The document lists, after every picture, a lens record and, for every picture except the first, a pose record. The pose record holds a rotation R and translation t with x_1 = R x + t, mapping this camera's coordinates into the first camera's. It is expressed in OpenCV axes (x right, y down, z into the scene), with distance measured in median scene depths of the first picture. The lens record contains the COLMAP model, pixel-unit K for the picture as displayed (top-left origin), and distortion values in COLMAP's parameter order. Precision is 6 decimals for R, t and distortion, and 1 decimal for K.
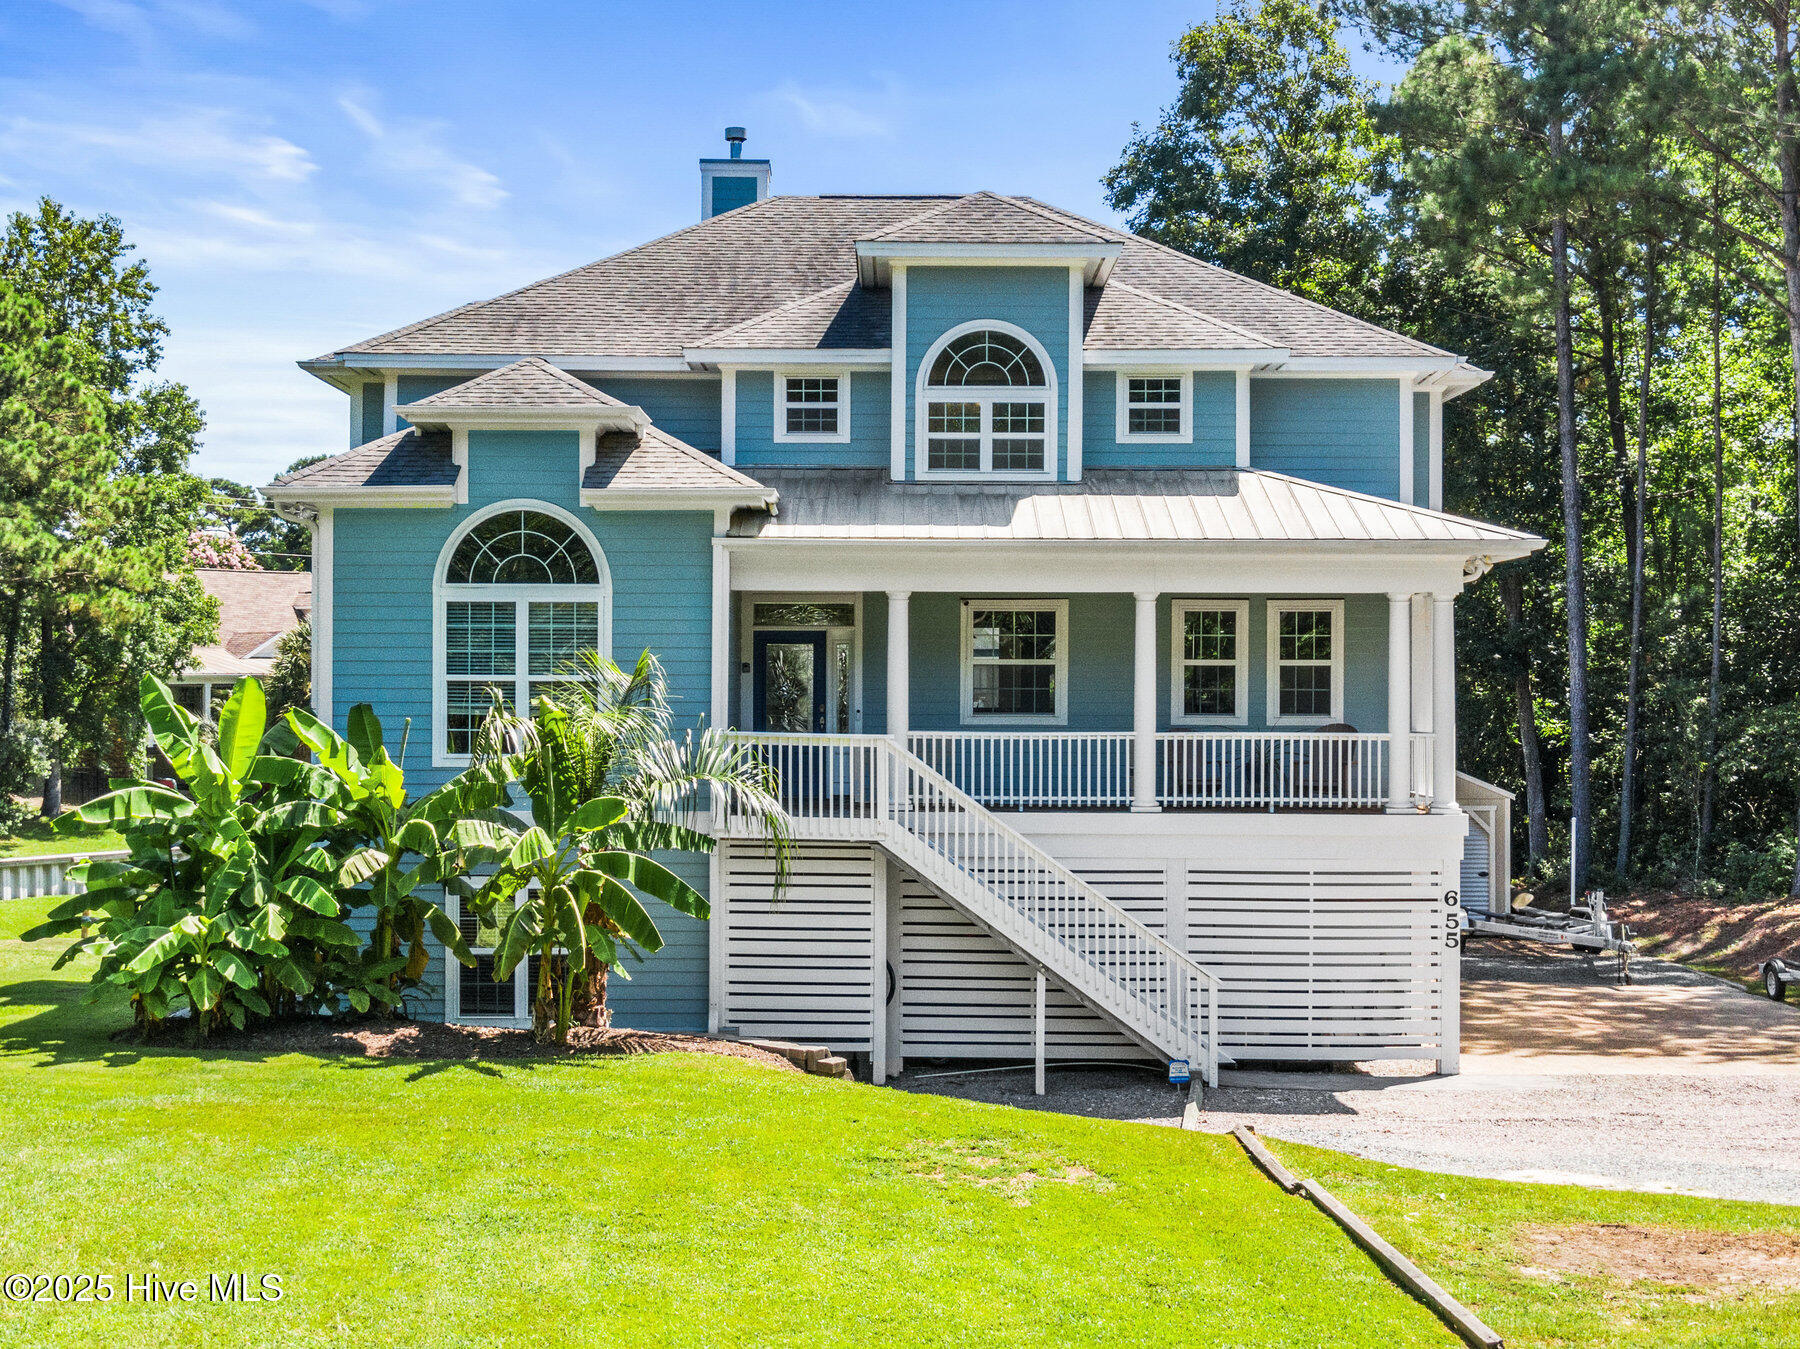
lens RADIAL K [[2566.1, 0, 898.9], [0, 2566.1, 672.9], [0, 0, 1]] dist [-0.002968, 0.000000]
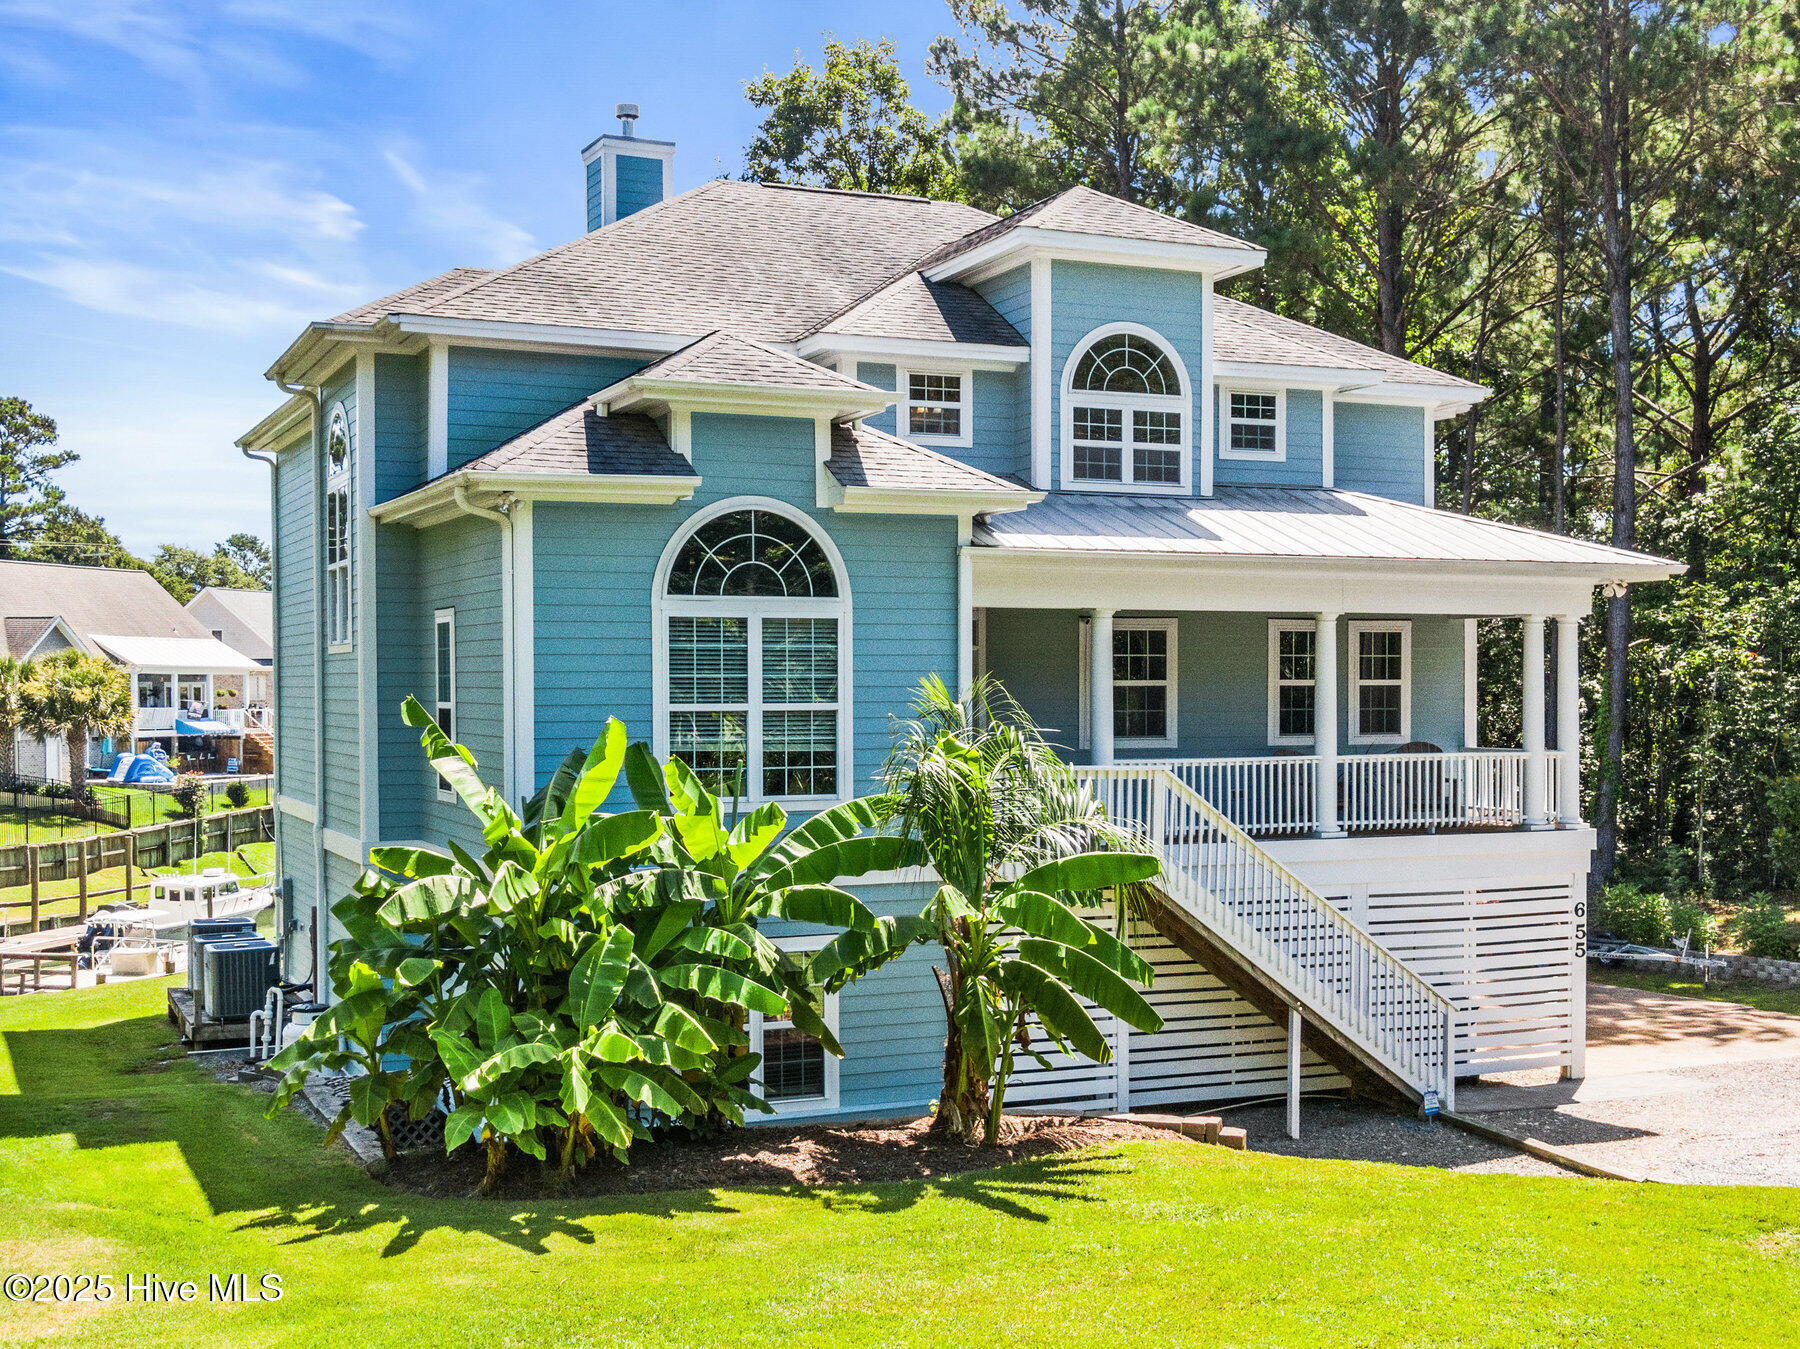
lens RADIAL K [[2145.2, 0, 914.8], [0, 2145.2, 736.2], [0, 0, 1]] dist [-0.021633, 0.000000]
pose [[0.907535, -0.016170, 0.419666, -0.386752], [0.004254, 0.999561, 0.029314, -0.008771], [-0.419955, -0.024818, 0.907205, 0.324521]]
